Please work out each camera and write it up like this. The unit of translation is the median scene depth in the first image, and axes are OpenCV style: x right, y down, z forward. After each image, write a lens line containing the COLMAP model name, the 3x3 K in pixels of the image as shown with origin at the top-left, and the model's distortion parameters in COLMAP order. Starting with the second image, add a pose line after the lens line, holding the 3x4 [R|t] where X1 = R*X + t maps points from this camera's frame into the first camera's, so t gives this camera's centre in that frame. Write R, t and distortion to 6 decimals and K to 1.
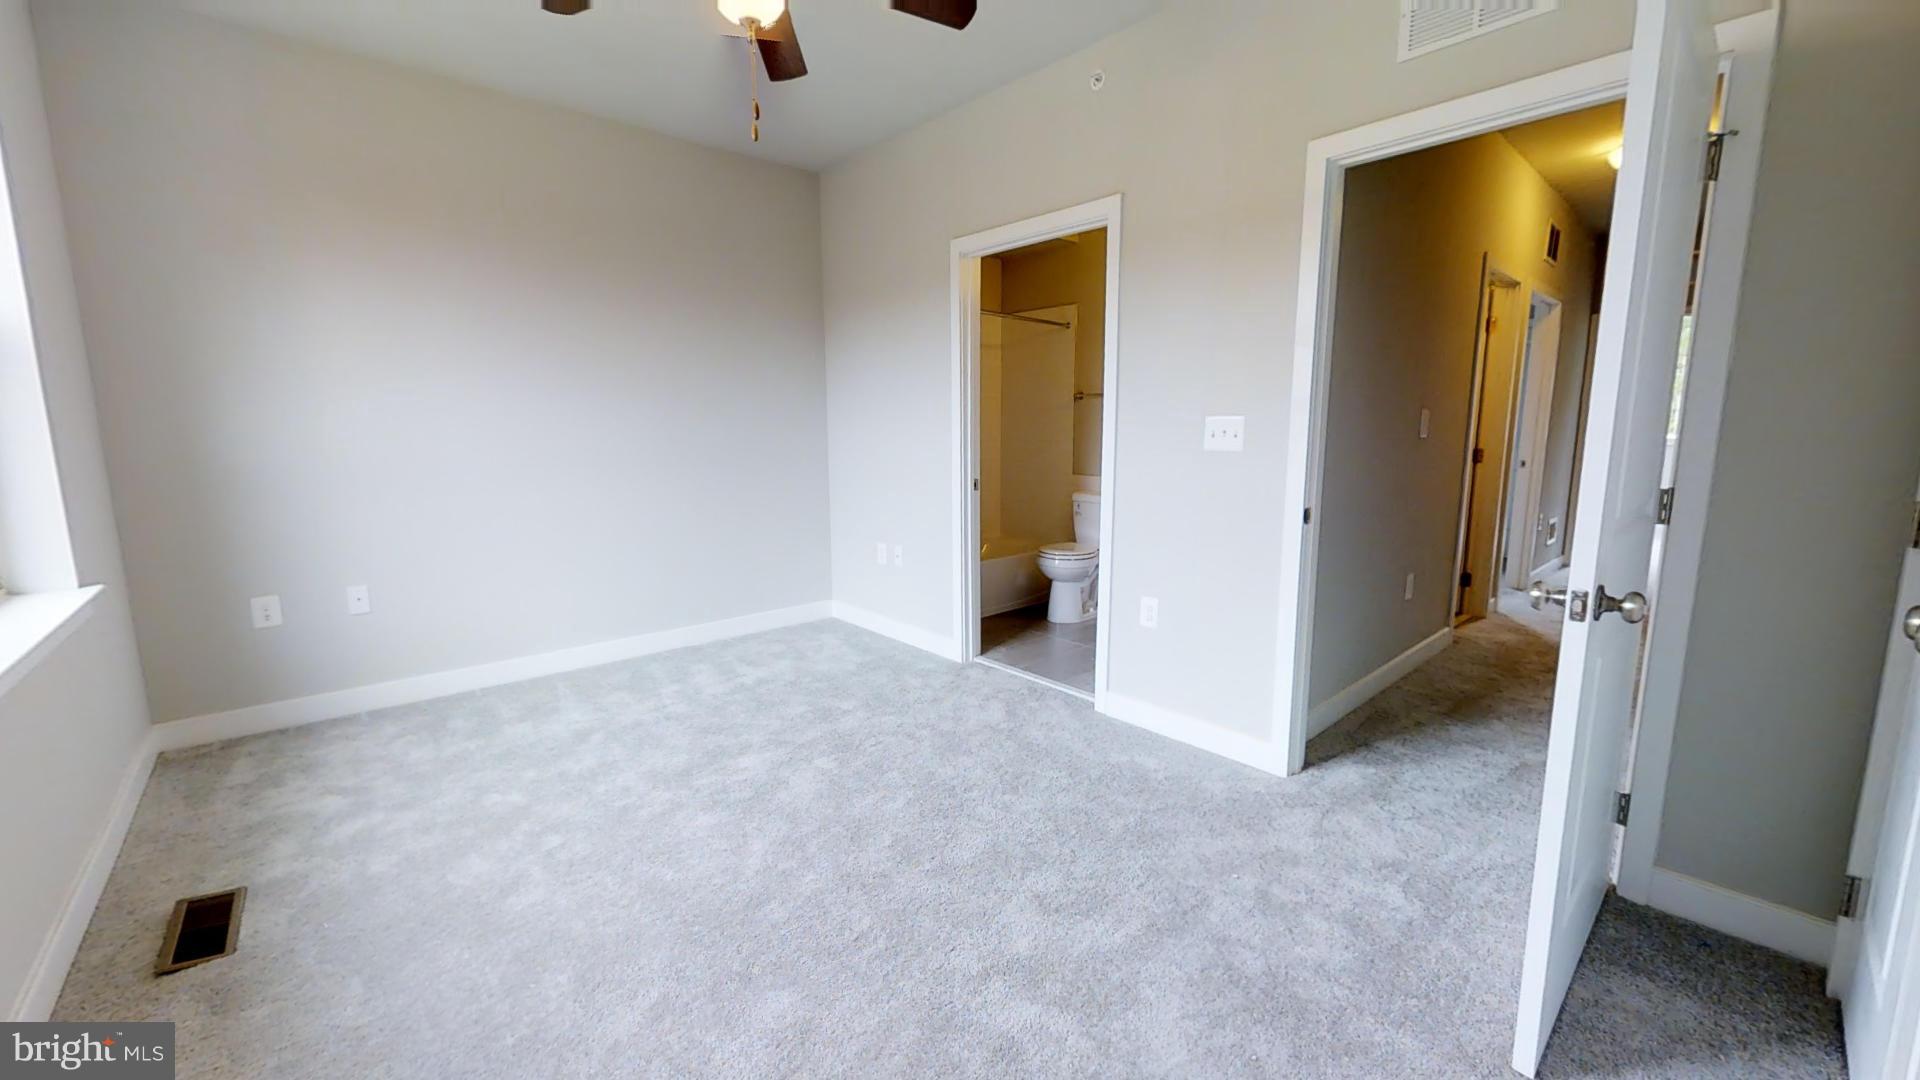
lens RADIAL K [[745.4, 0, 960.0], [0, 745.4, 540.0], [0, 0, 1]] dist [0.020301, 0.000053]
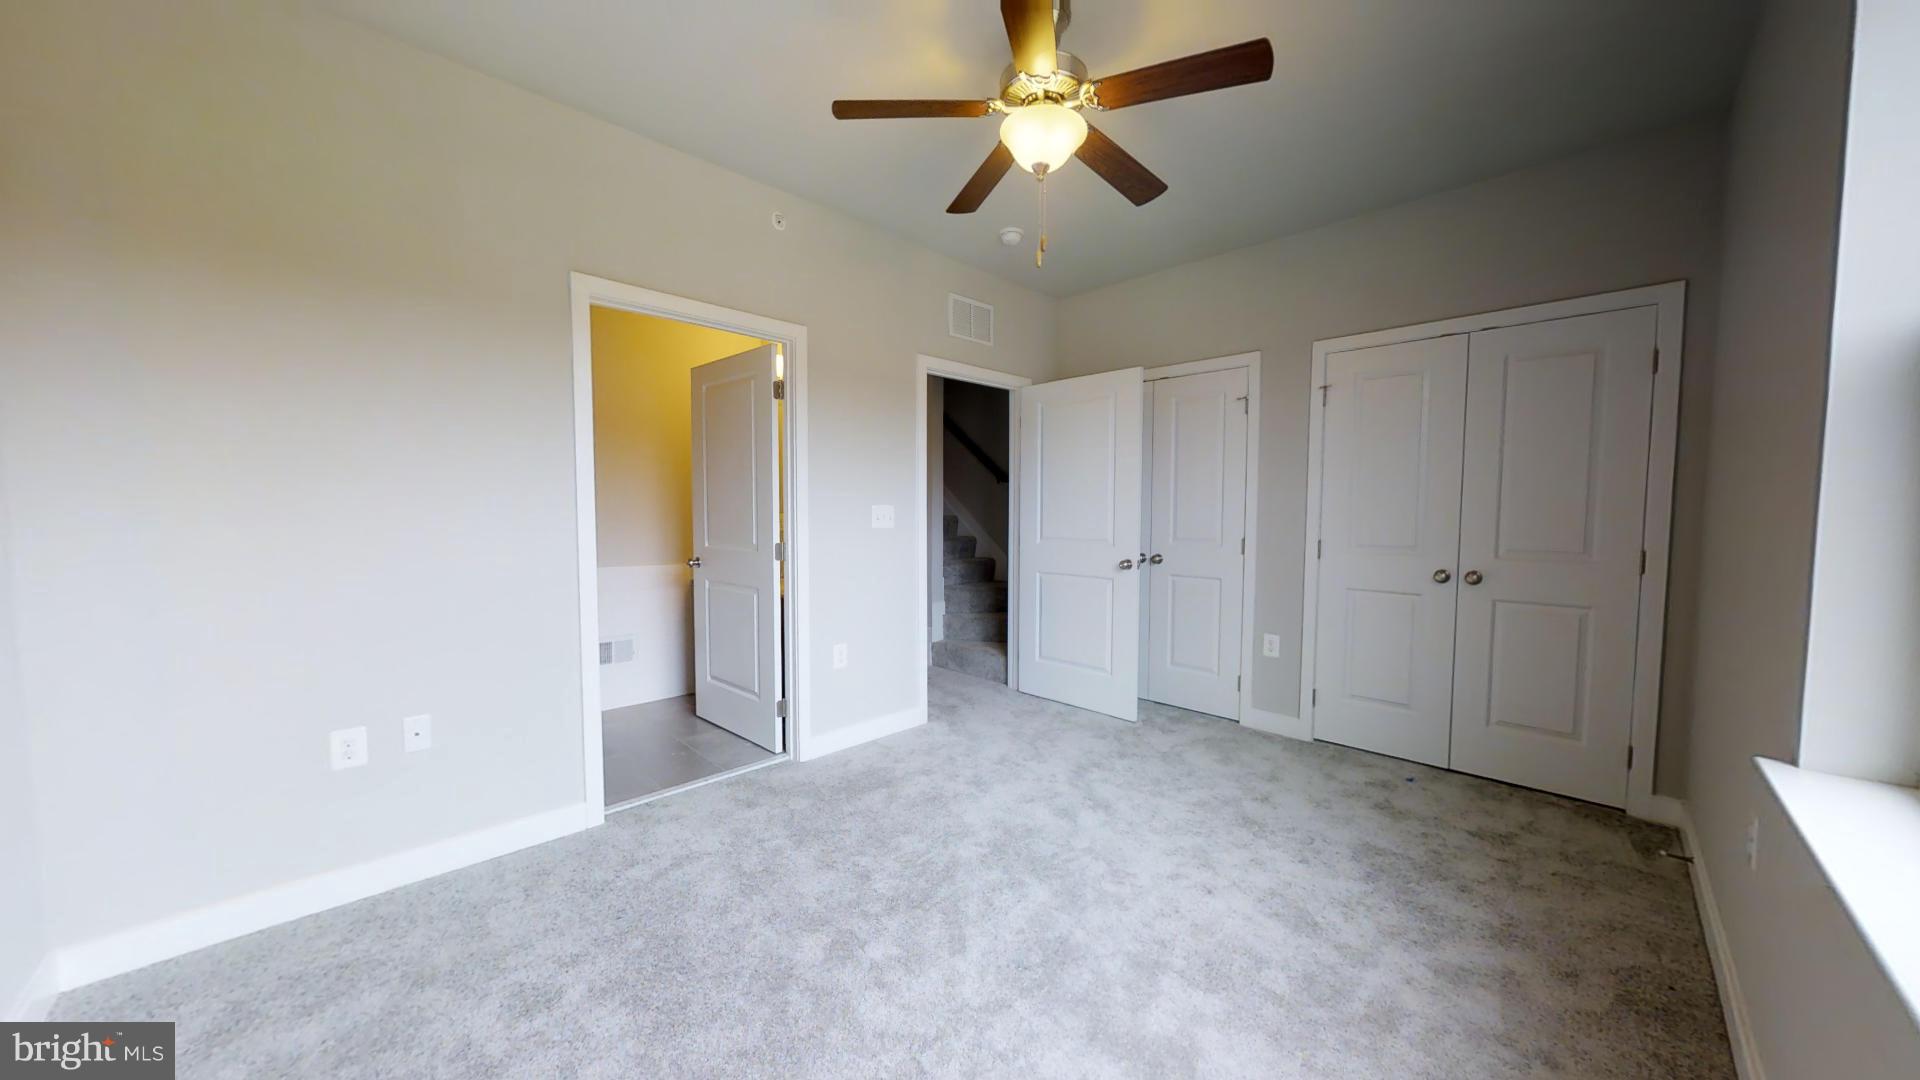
lens RADIAL K [[637.1, 0, 960.0], [0, 637.1, 540.0], [0, 0, 1]] dist [0.000131, -0.000001]
pose [[-0.056442, -0.061659, 0.996500, -0.842668], [0.134185, 0.988567, 0.068769, -0.149535], [-0.989348, 0.137597, -0.047523, 0.823580]]
